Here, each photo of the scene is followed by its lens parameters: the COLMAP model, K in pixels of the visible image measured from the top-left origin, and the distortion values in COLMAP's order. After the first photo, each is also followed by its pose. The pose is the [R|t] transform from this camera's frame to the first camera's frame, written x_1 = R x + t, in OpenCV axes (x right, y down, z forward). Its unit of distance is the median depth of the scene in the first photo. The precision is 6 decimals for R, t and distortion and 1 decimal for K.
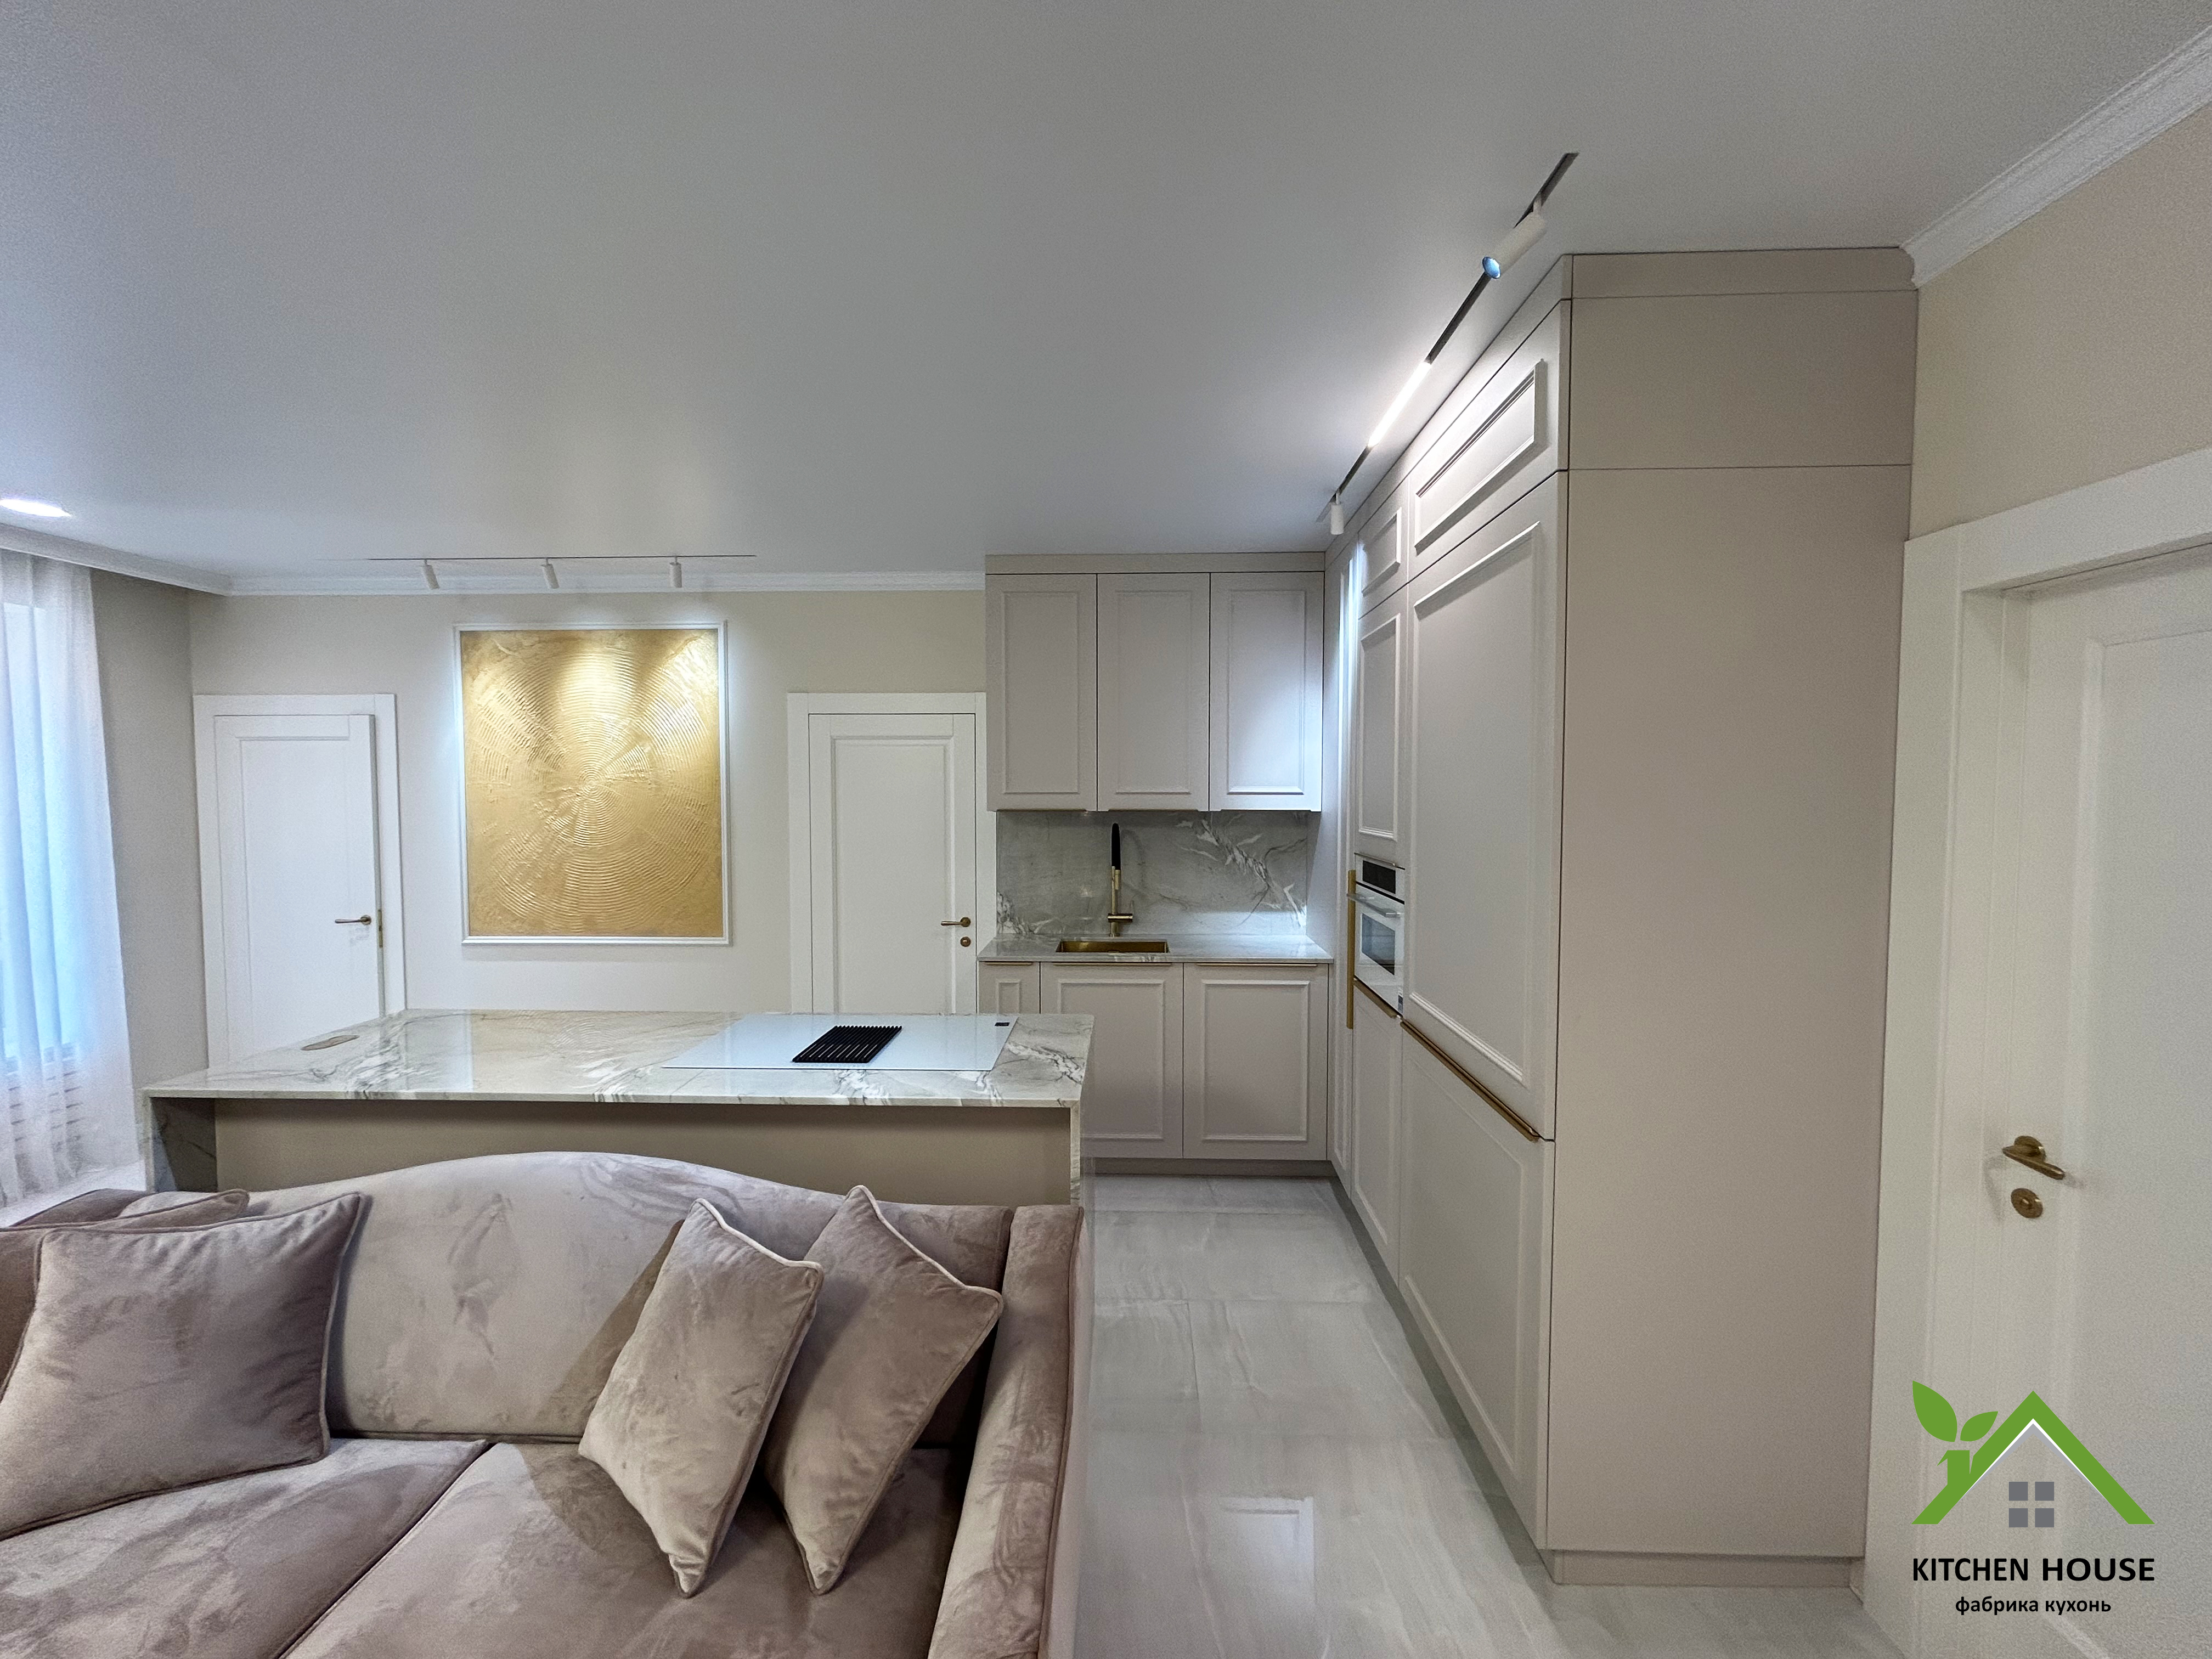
lens RADIAL K [[887.5, 0, 1103.7], [0, 887.5, 825.7], [0, 0, 1]] dist [0.001982, -0.000208]
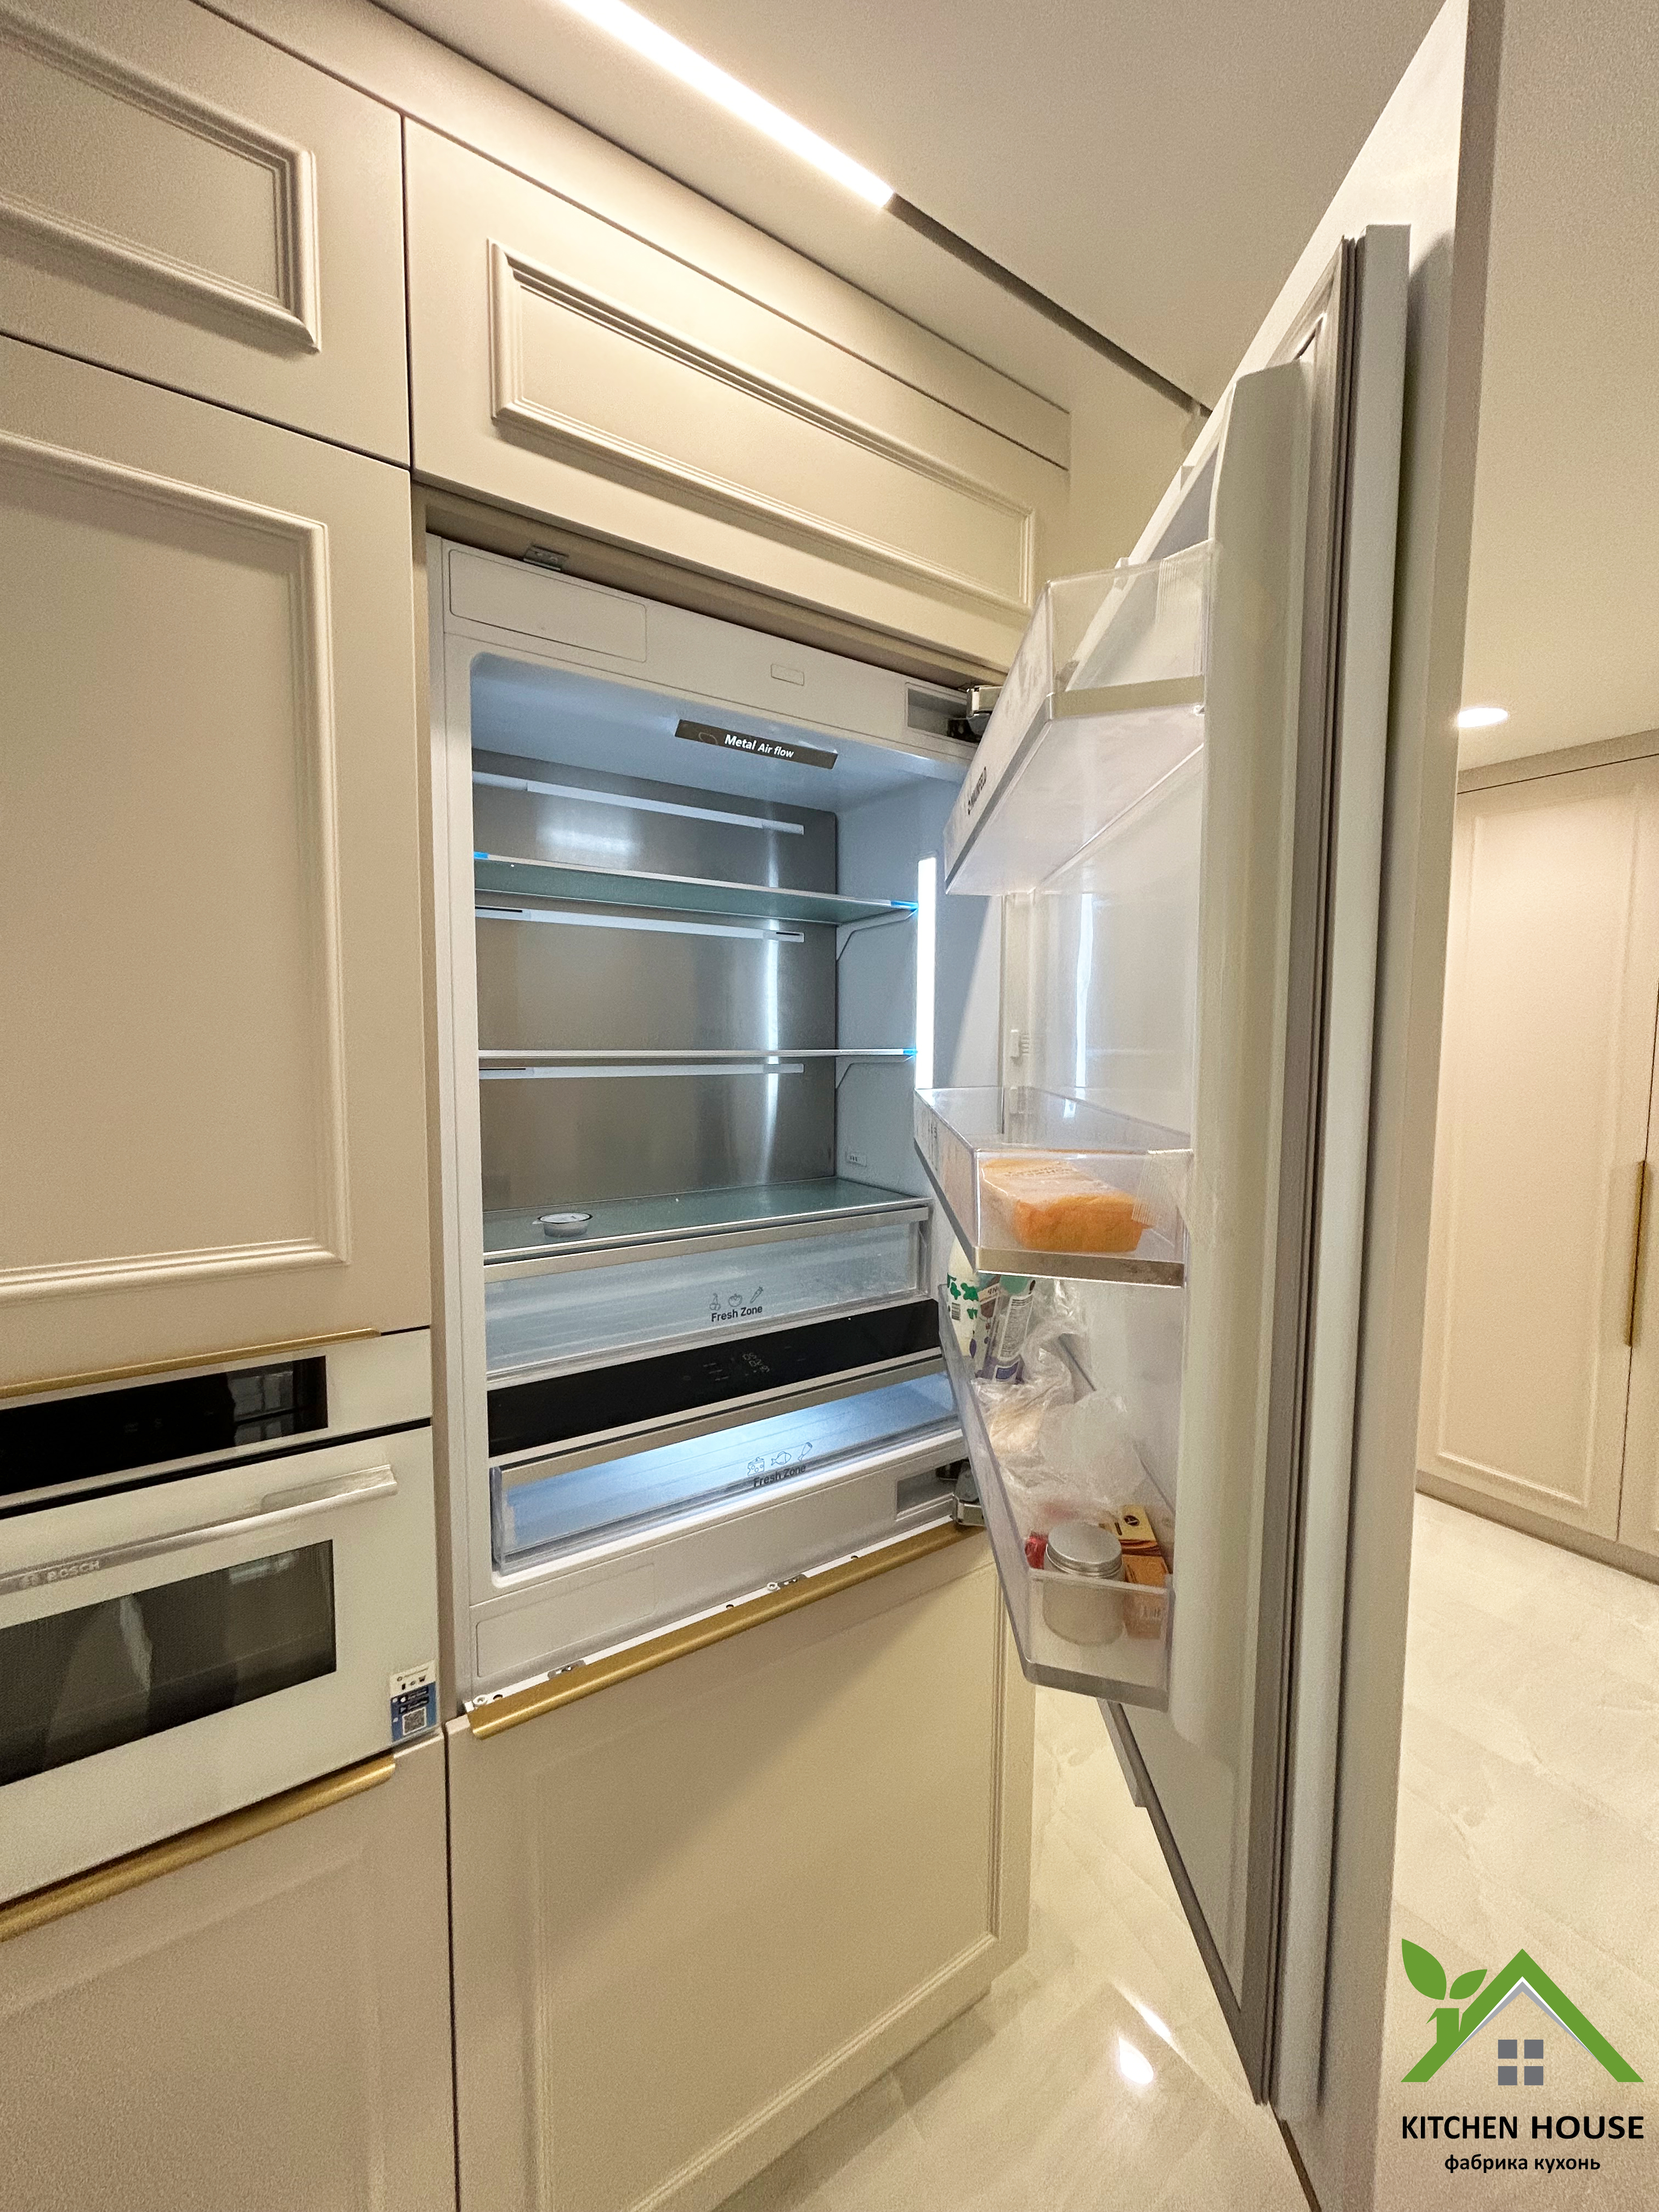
lens RADIAL K [[888.5, 0, 834.1], [0, 888.5, 1104.4], [0, 0, 1]] dist [0.000937, 0.000057]
pose [[-0.591712, -0.067850, 0.803289, -0.020088], [0.025714, 0.994356, 0.102930, -0.048431], [-0.805739, 0.081561, -0.586628, 0.746972]]
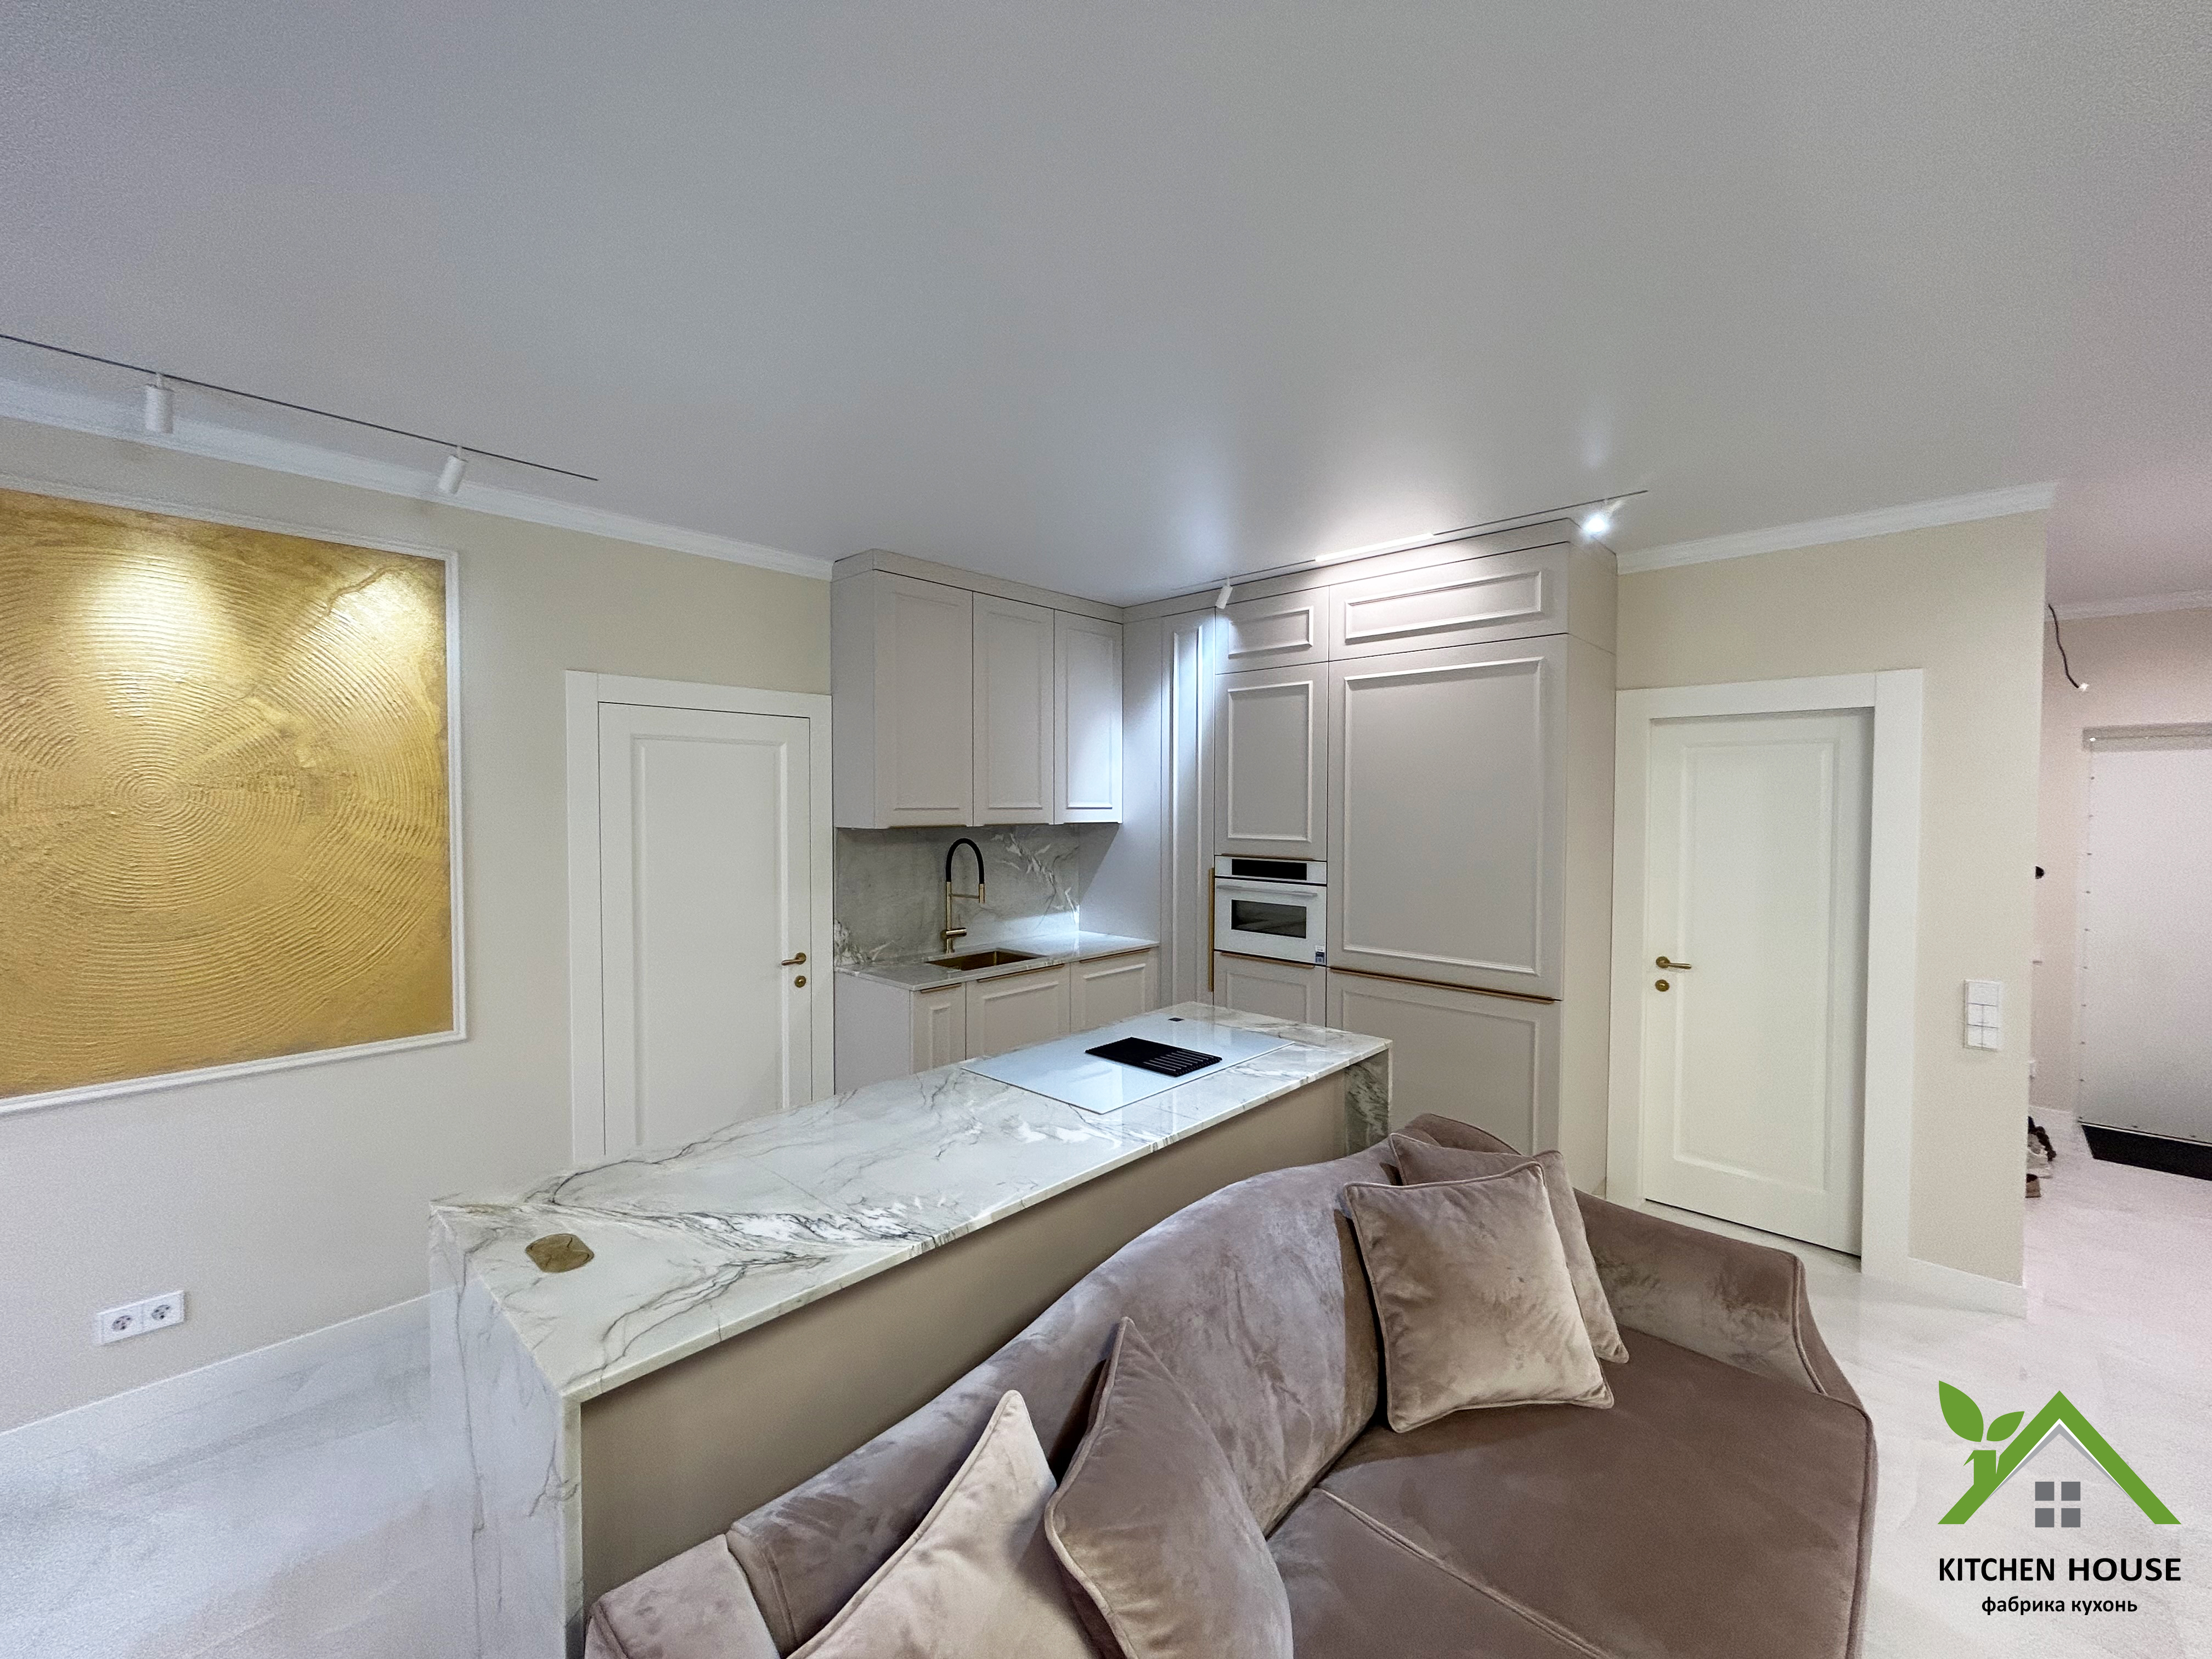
lens RADIAL K [[888.9, 0, 1105.3], [0, 888.9, 823.8], [0, 0, 1]] dist [-0.000057, 0.000494]
pose [[0.660459, -0.016858, 0.750673, -0.672128], [0.029191, 0.999569, -0.003235, -0.011929], [-0.750294, 0.024049, 0.660666, 0.225651]]
